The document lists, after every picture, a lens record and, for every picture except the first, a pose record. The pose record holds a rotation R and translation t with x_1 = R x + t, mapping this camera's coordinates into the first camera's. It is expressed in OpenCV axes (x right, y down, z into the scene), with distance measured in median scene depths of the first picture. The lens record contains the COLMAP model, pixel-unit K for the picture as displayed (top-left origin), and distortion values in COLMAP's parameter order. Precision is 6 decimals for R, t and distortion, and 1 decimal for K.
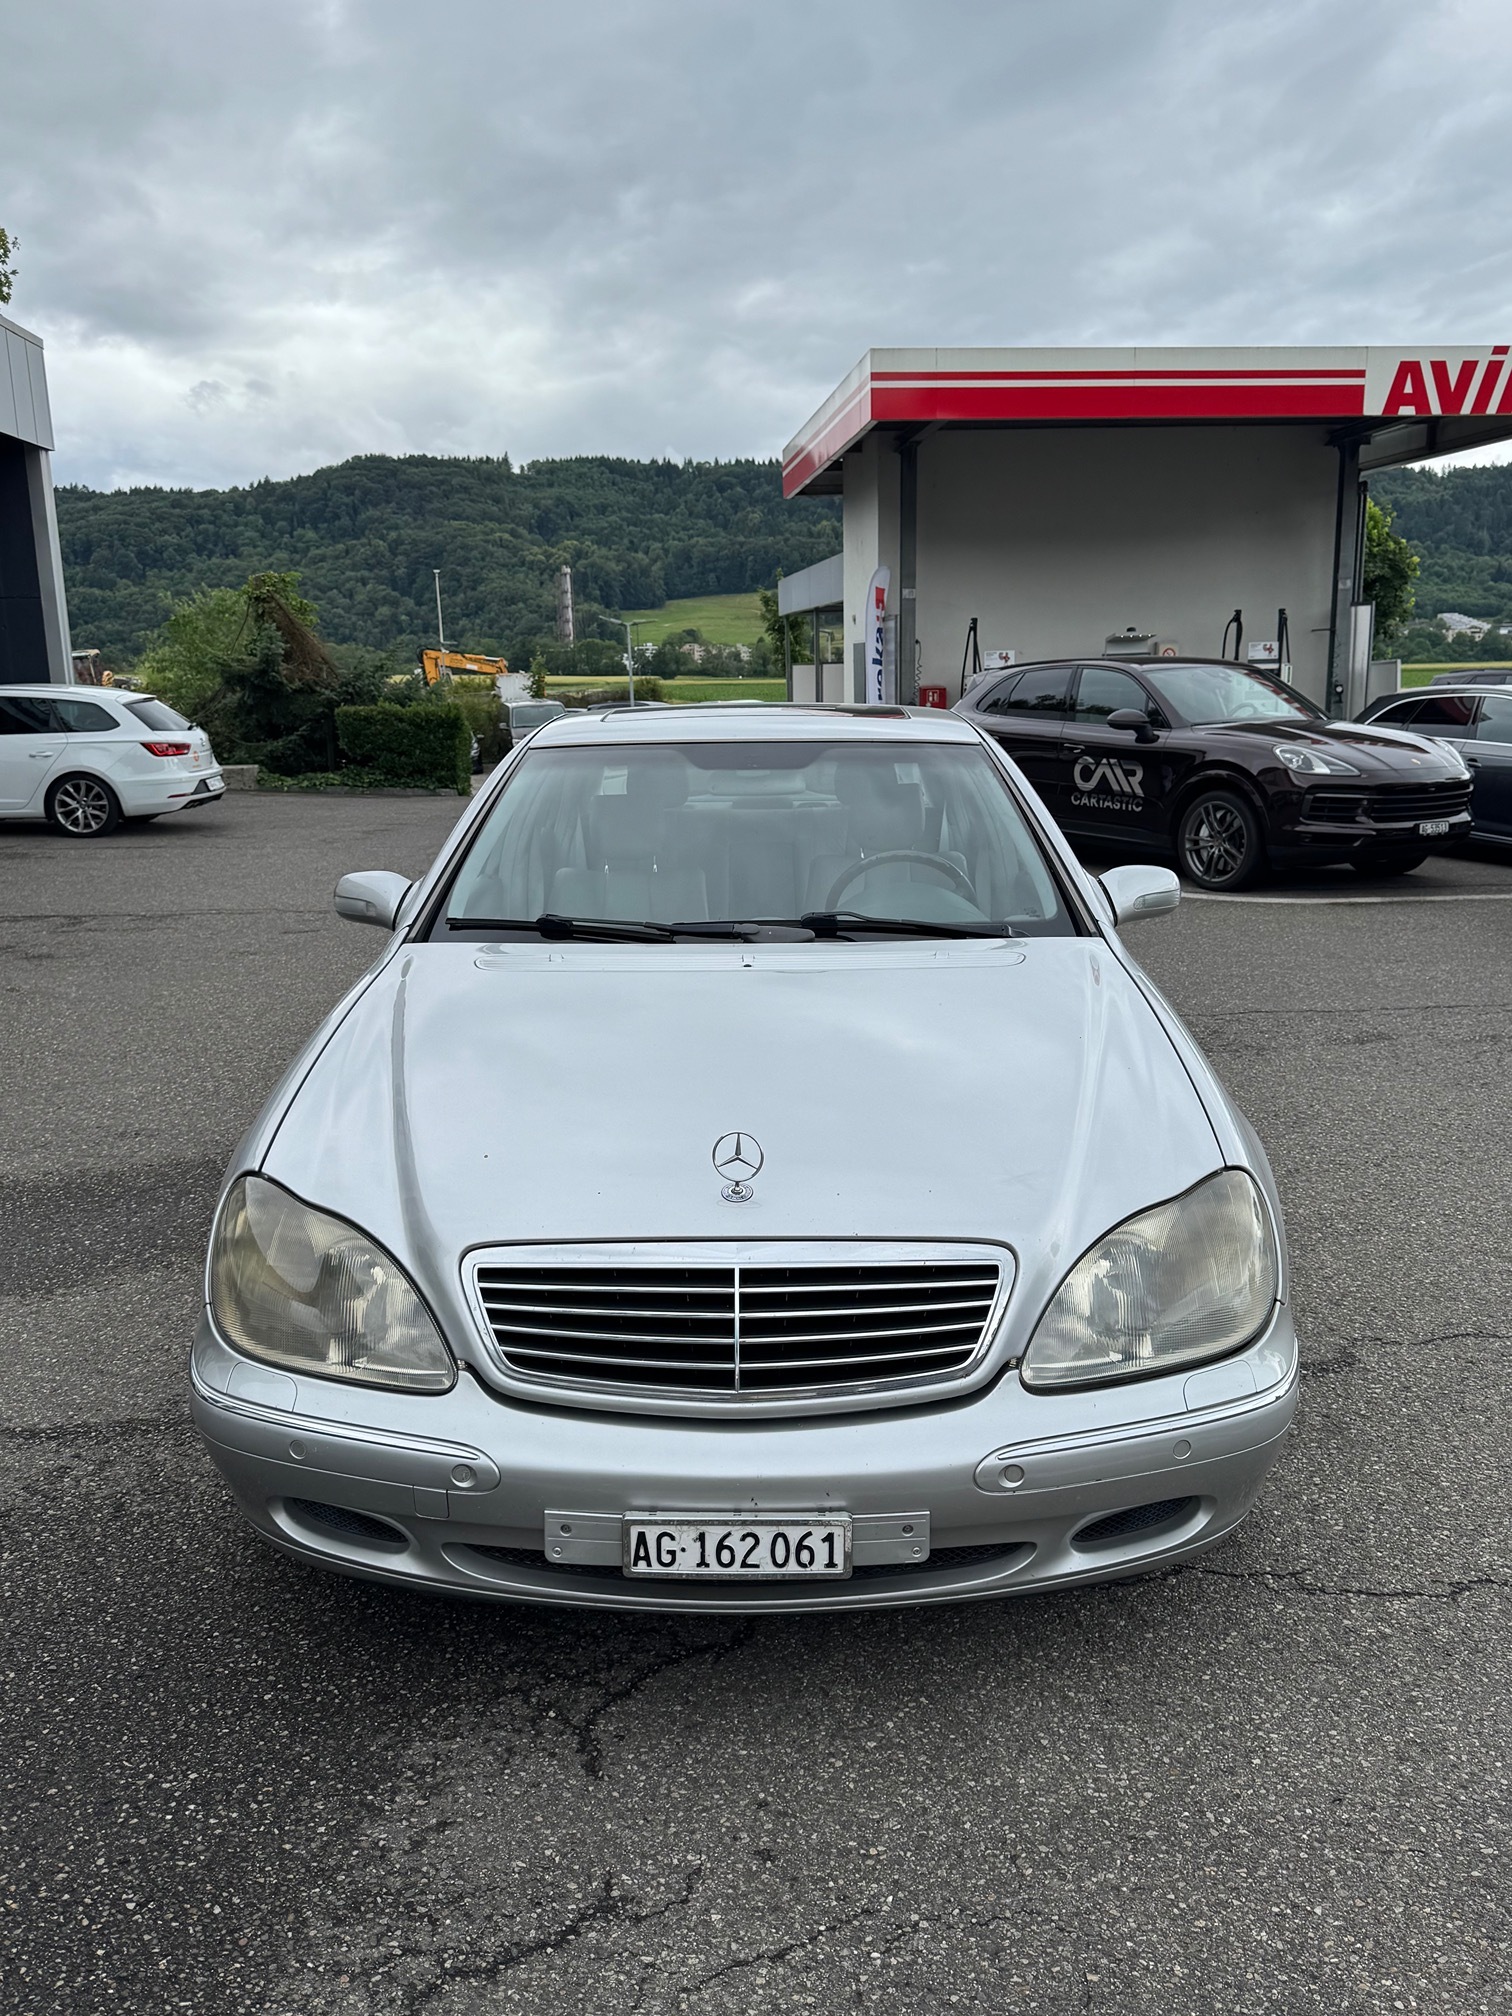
lens RADIAL K [[1586.4, 0, 757.9], [0, 1586.4, 1003.3], [0, 0, 1]] dist [0.012691, -0.005639]
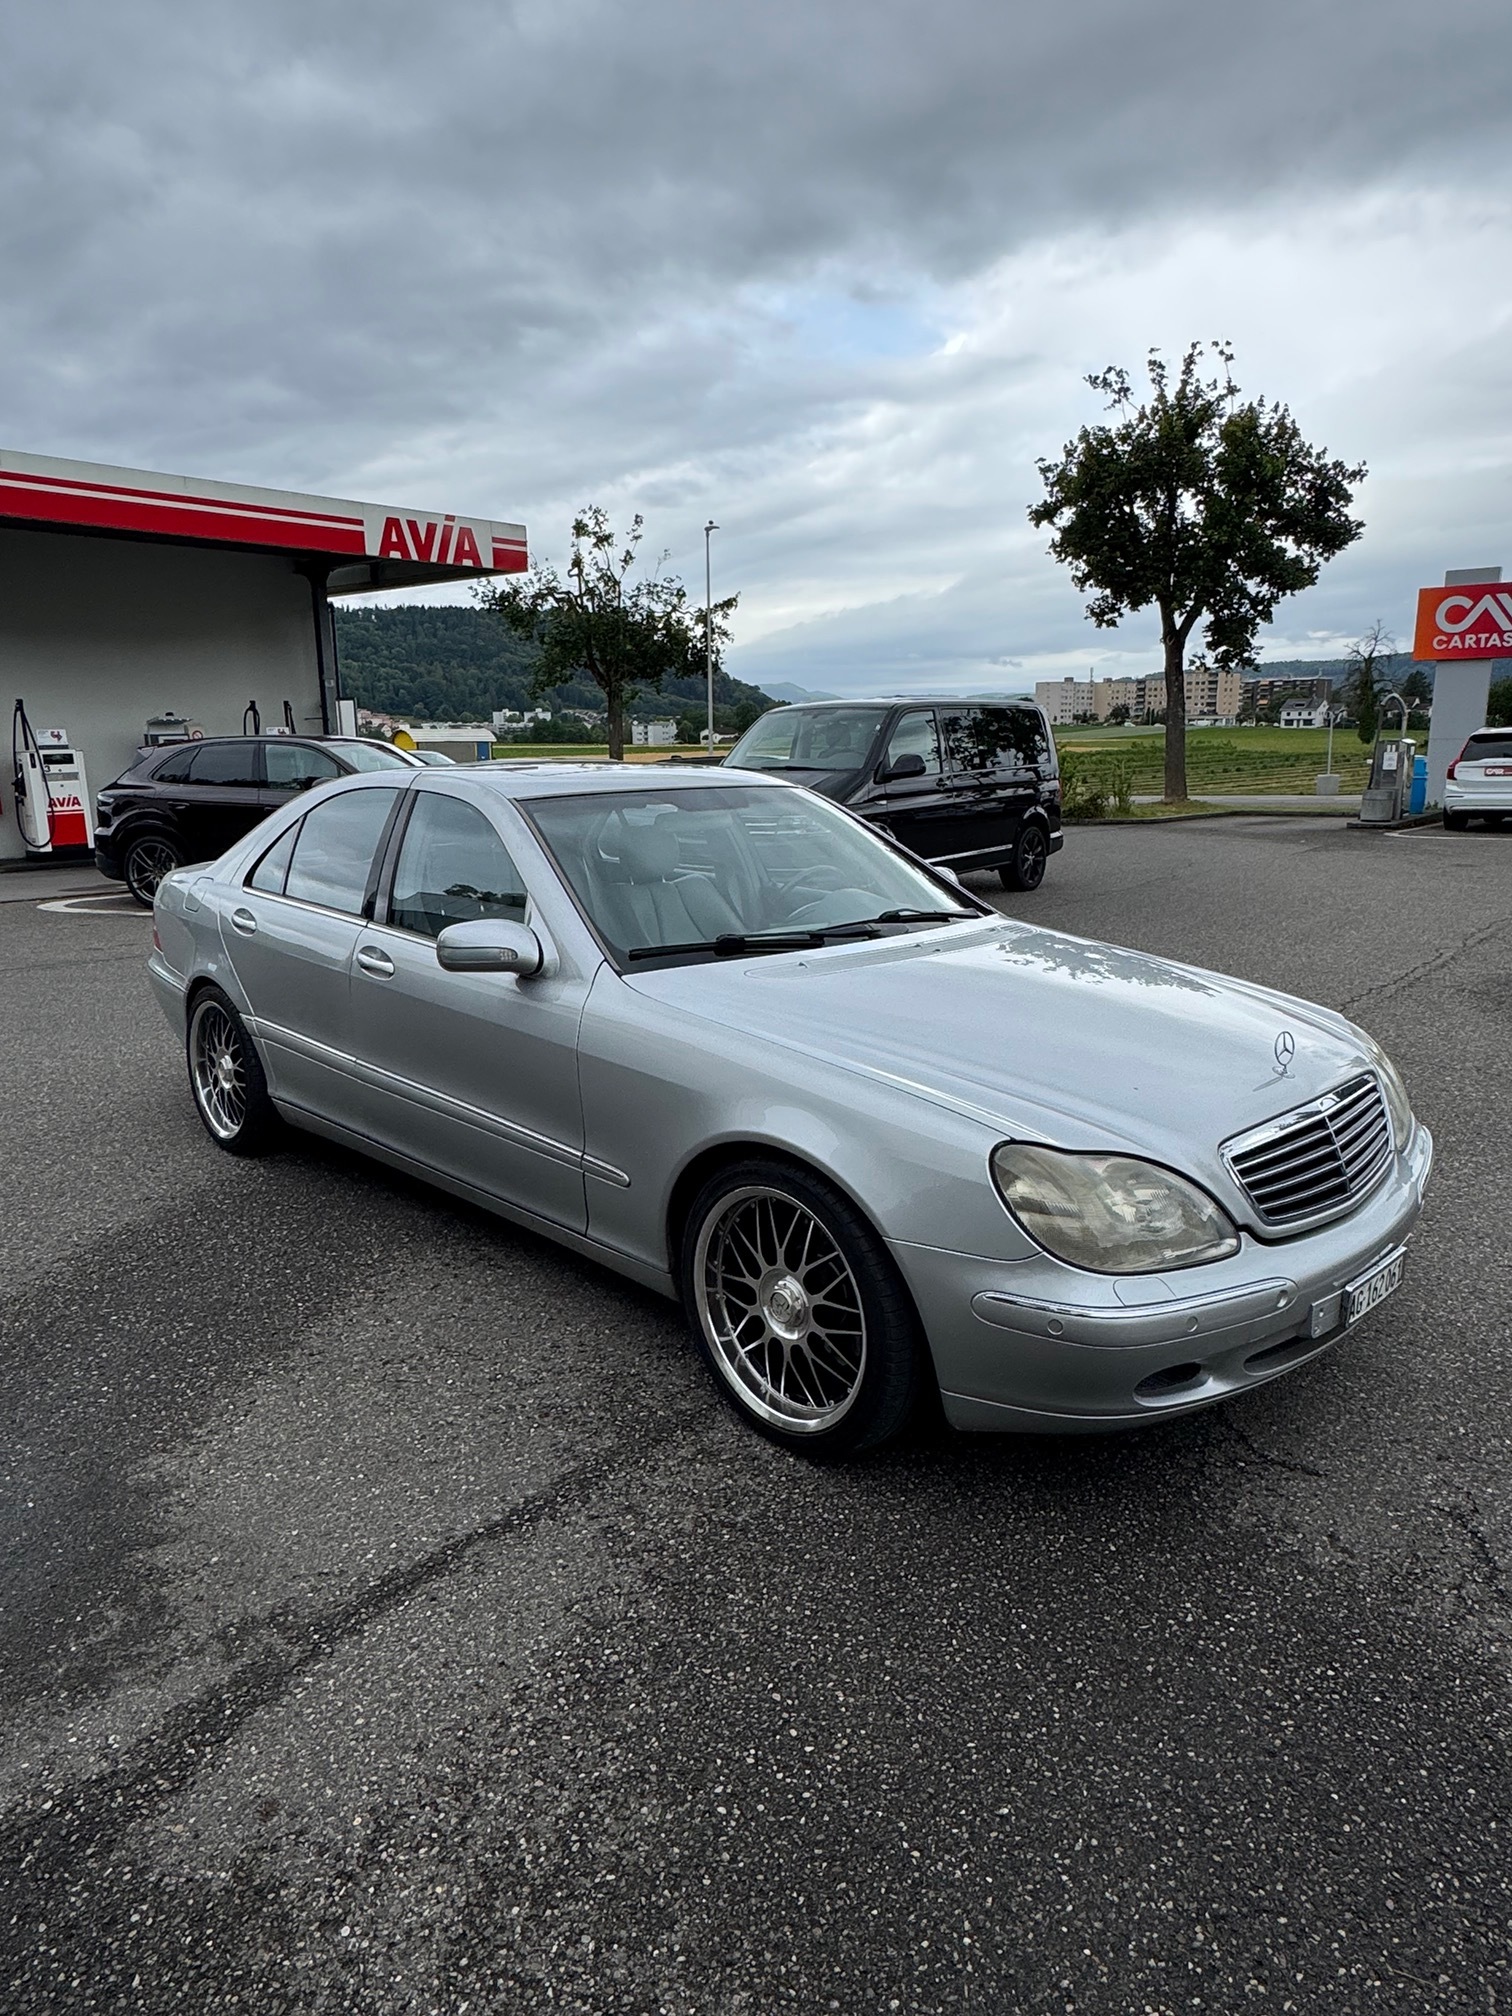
lens RADIAL K [[1249.4, 0, 756.7], [0, 1249.4, 1008.7], [0, 0, 1]] dist [-0.004870, 0.003964]
pose [[0.706665, -0.138378, 0.693885, -0.155015], [0.141802, 0.988490, 0.052715, -0.009546], [-0.693193, 0.061143, 0.718154, 0.065057]]
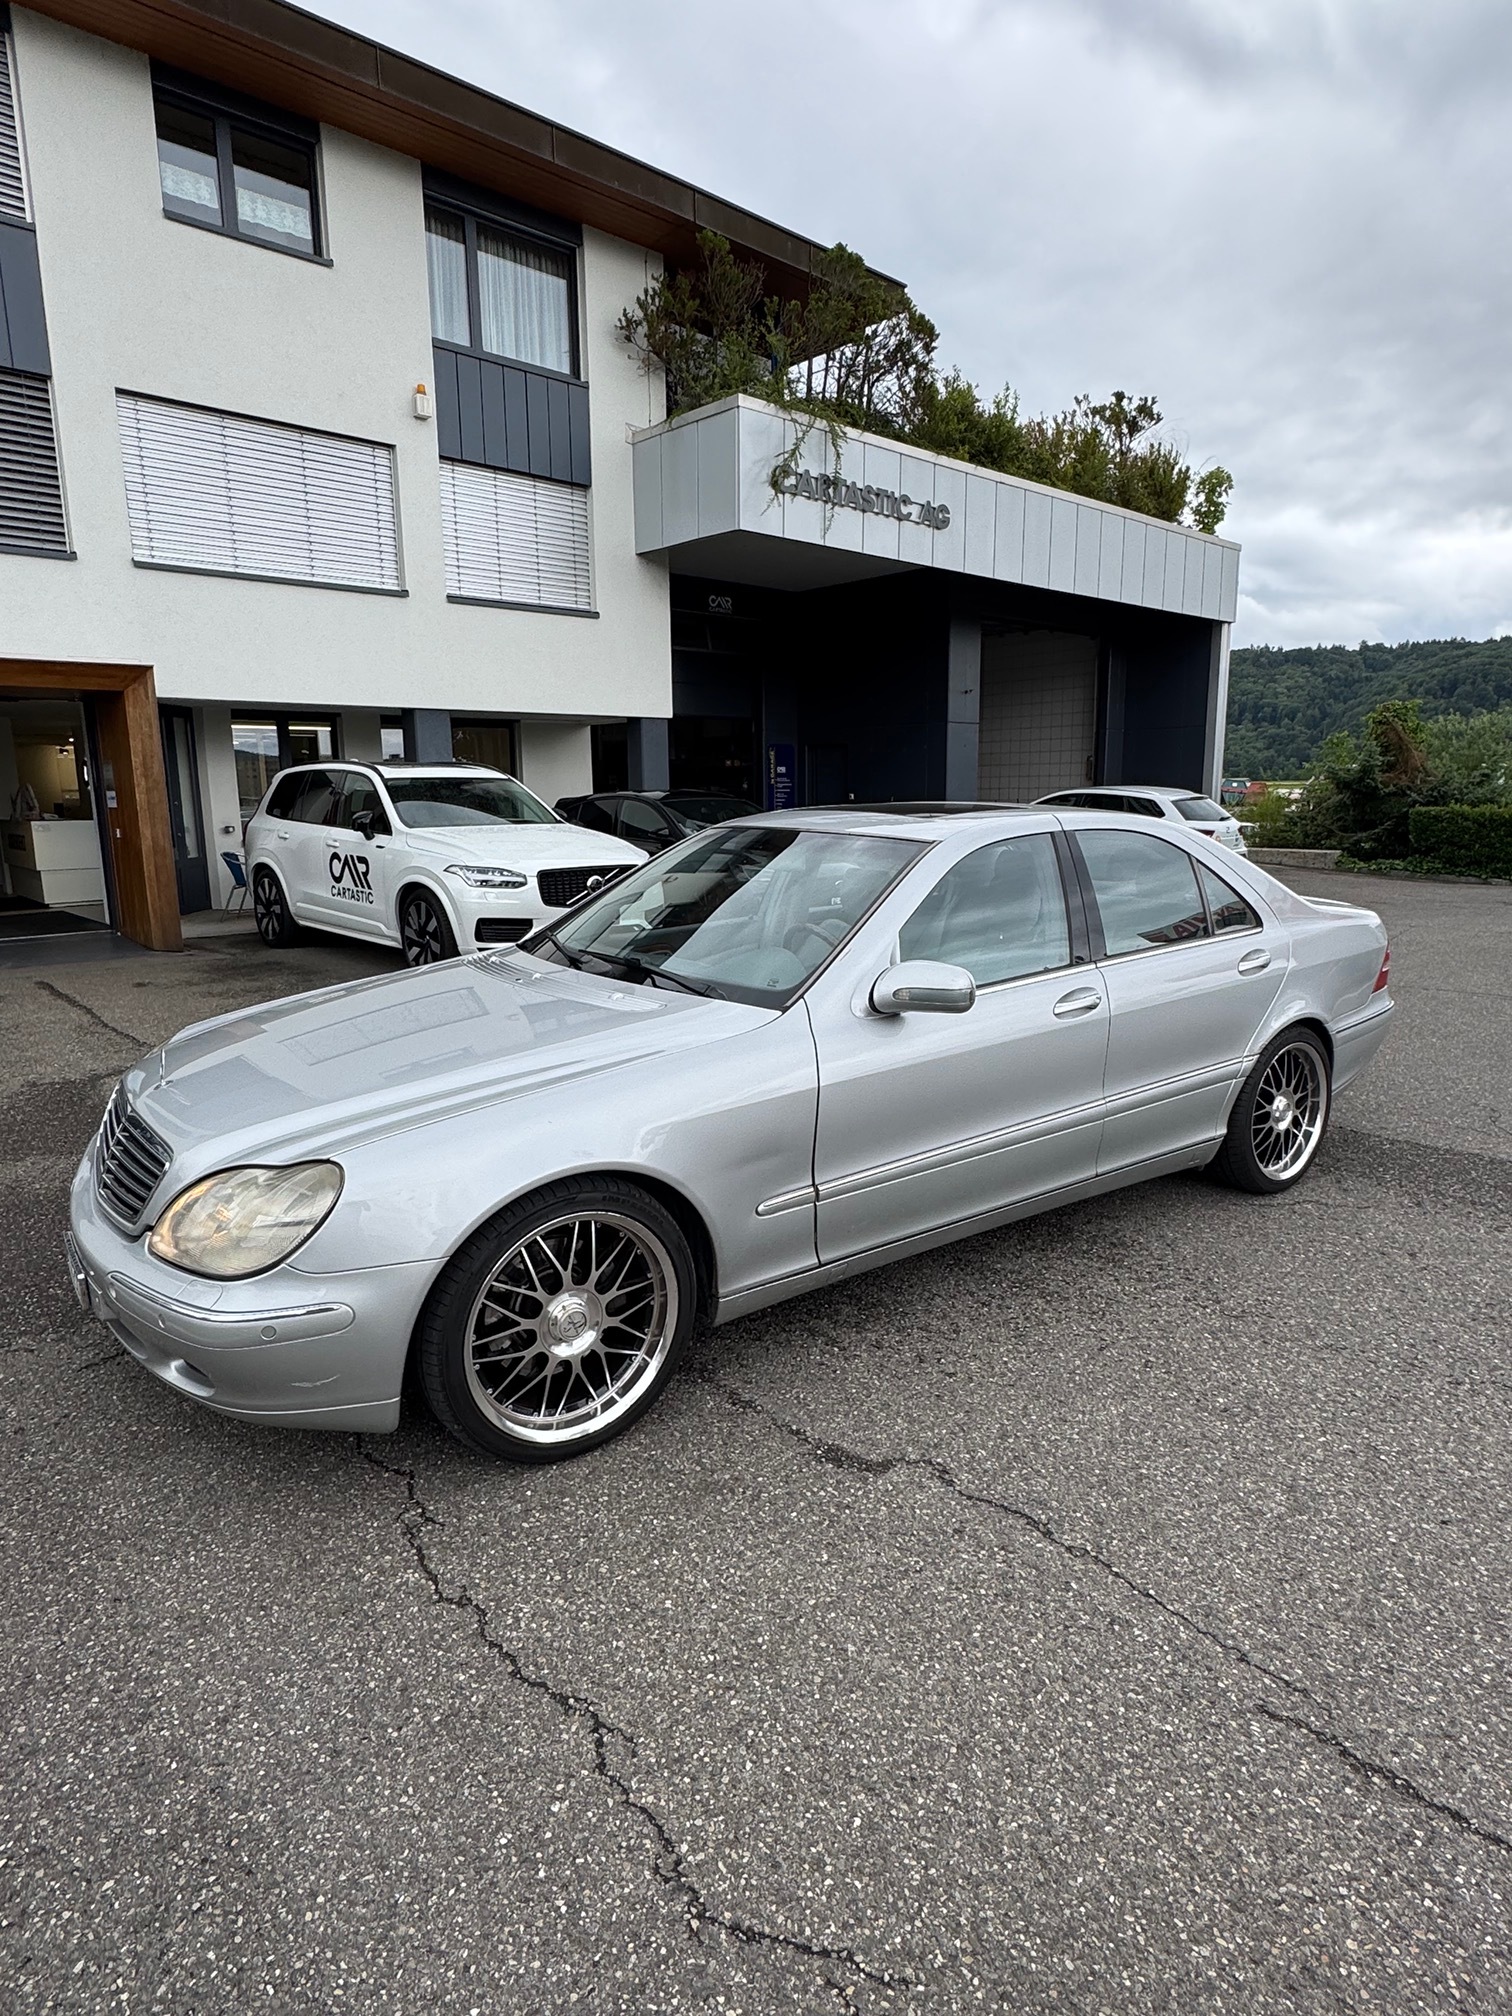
lens RADIAL K [[1126.9, 0, 760.9], [0, 1126.9, 1006.7], [0, 0, 1]] dist [-0.023299, -0.000997]
pose [[0.593618, 0.155806, -0.789520, 0.166204], [-0.161814, 0.984151, 0.072552, -0.017937], [0.788311, 0.084687, 0.609421, 0.102119]]
